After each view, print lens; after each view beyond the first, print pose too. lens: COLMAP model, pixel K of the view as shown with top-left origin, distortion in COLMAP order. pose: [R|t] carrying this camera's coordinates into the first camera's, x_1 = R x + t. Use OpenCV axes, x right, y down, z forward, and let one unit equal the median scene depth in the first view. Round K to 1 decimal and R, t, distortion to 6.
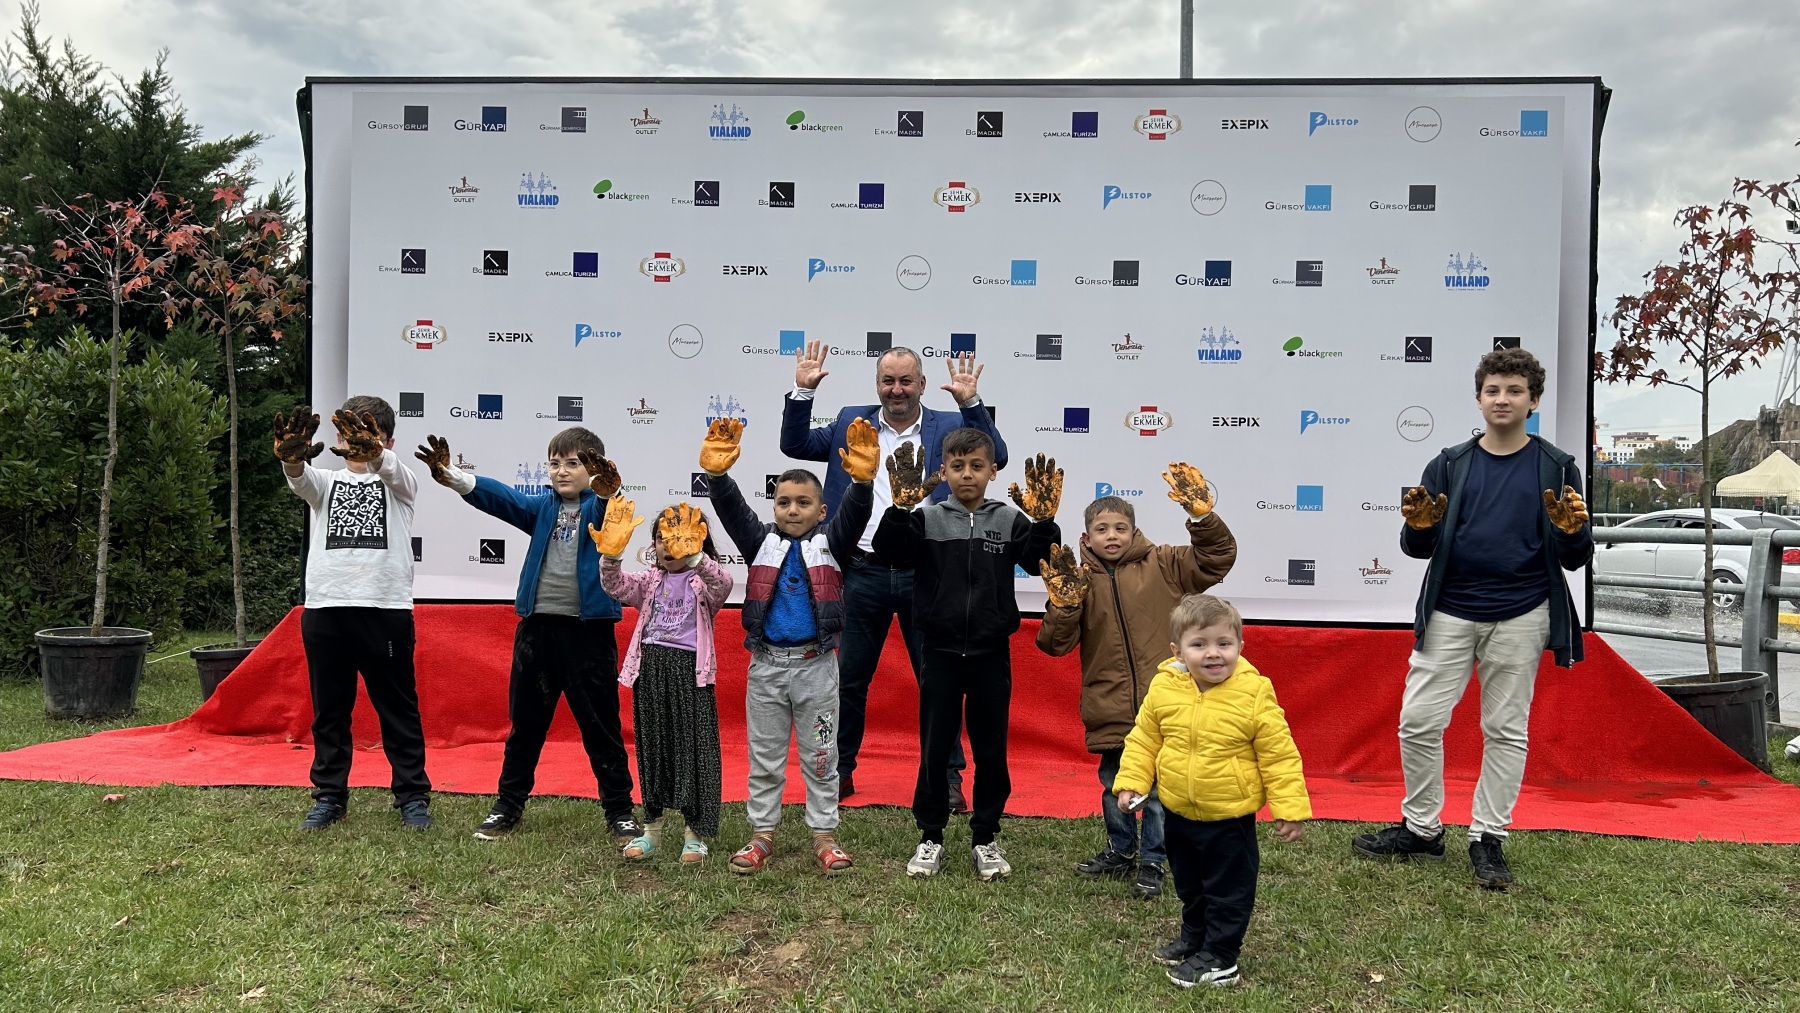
lens RADIAL K [[1336.2, 0, 895.0], [0, 1336.2, 503.6], [0, 0, 1]] dist [0.076711, -0.023246]
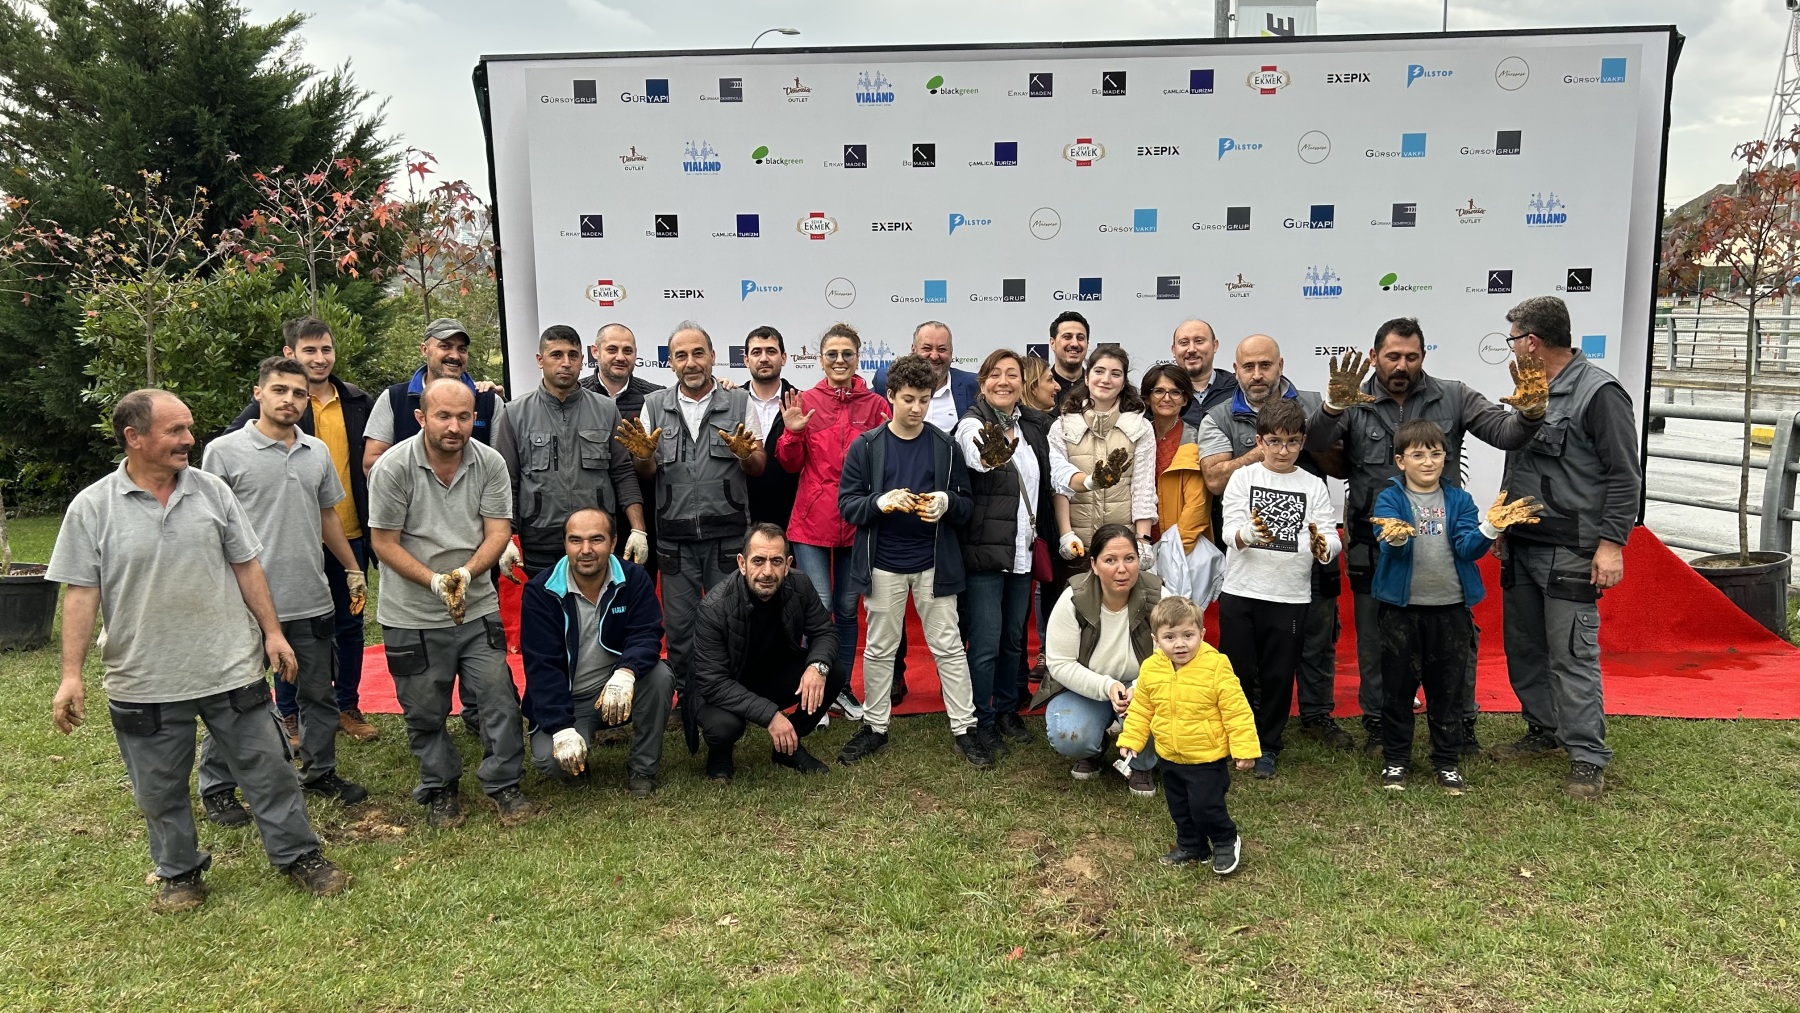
lens RADIAL K [[1336.2, 0, 900.2], [0, 1336.2, 508.1], [0, 0, 1]] dist [0.076711, -0.023246]
pose [[0.999266, -0.036270, 0.012321, -0.128904], [0.034059, 0.988470, 0.147538, -0.108115], [-0.017530, -0.147010, 0.988980, -0.132324]]
